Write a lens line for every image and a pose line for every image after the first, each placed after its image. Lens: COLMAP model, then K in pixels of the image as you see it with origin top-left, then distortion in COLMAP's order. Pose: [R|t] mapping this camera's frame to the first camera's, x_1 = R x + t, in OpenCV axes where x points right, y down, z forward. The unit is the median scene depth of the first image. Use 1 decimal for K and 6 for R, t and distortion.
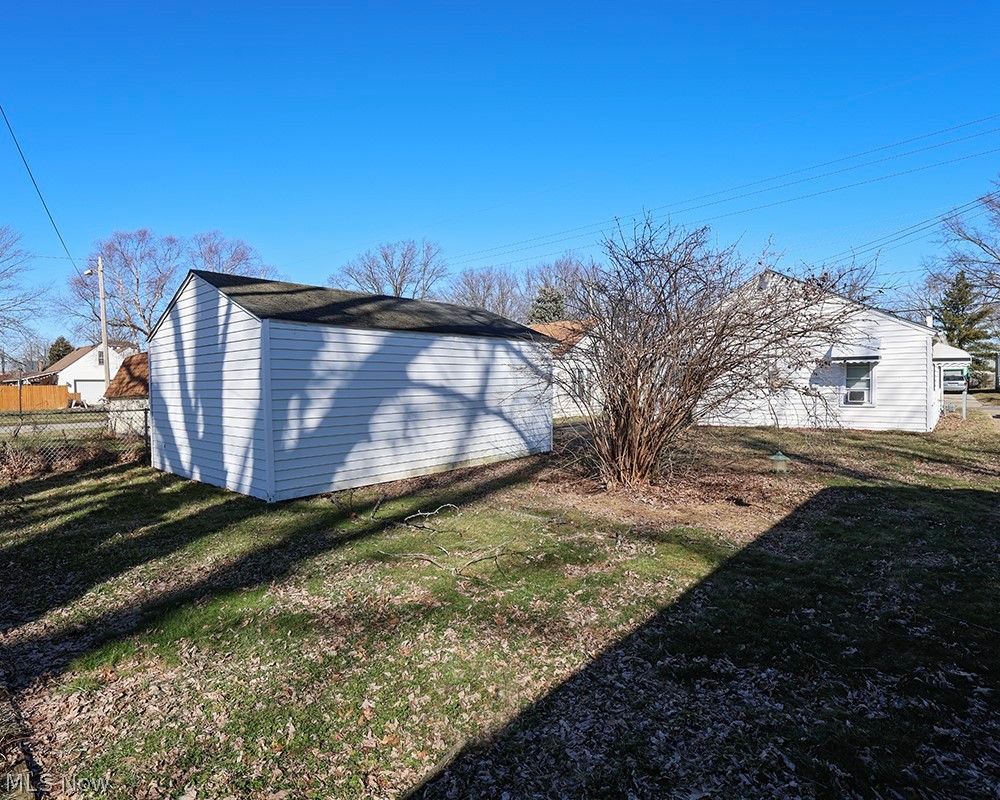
lens RADIAL K [[528.7, 0, 500.0], [0, 528.7, 400.0], [0, 0, 1]] dist [-0.000959, -0.000260]
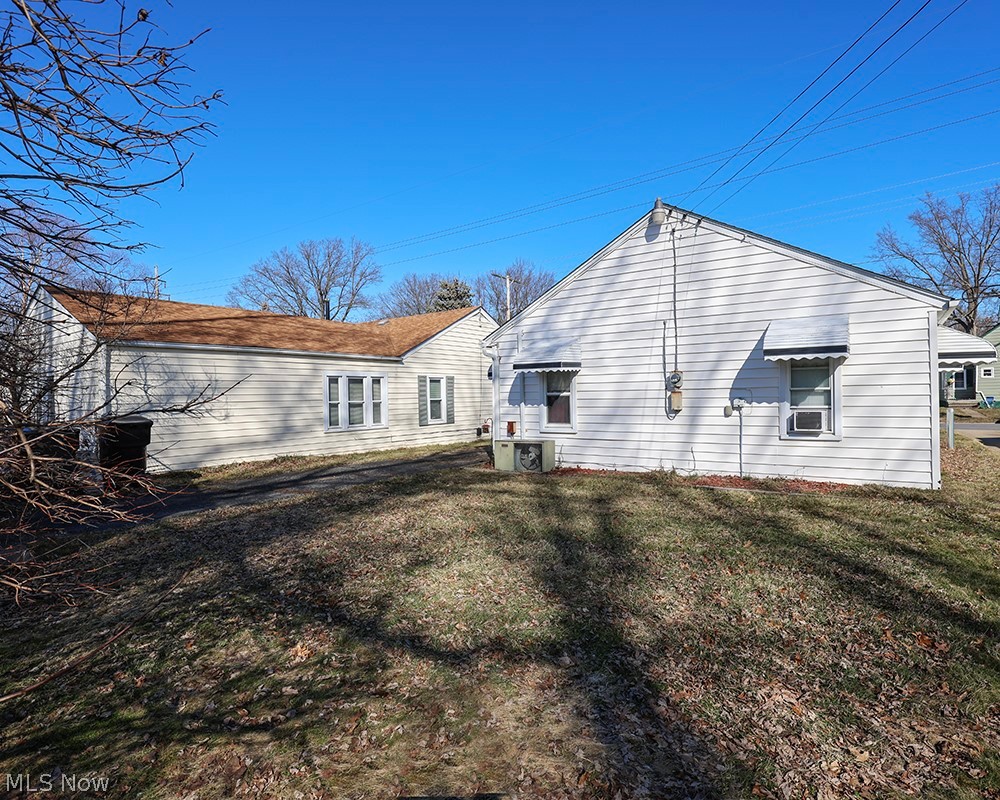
lens RADIAL K [[579.5, 0, 500.0], [0, 579.5, 400.0], [0, 0, 1]] dist [0.001357, 0.000420]
pose [[0.994068, -0.003754, 0.108692, 0.295368], [0.006700, 0.999620, -0.026757, -0.015371], [-0.108550, 0.027327, 0.993715, 0.442907]]
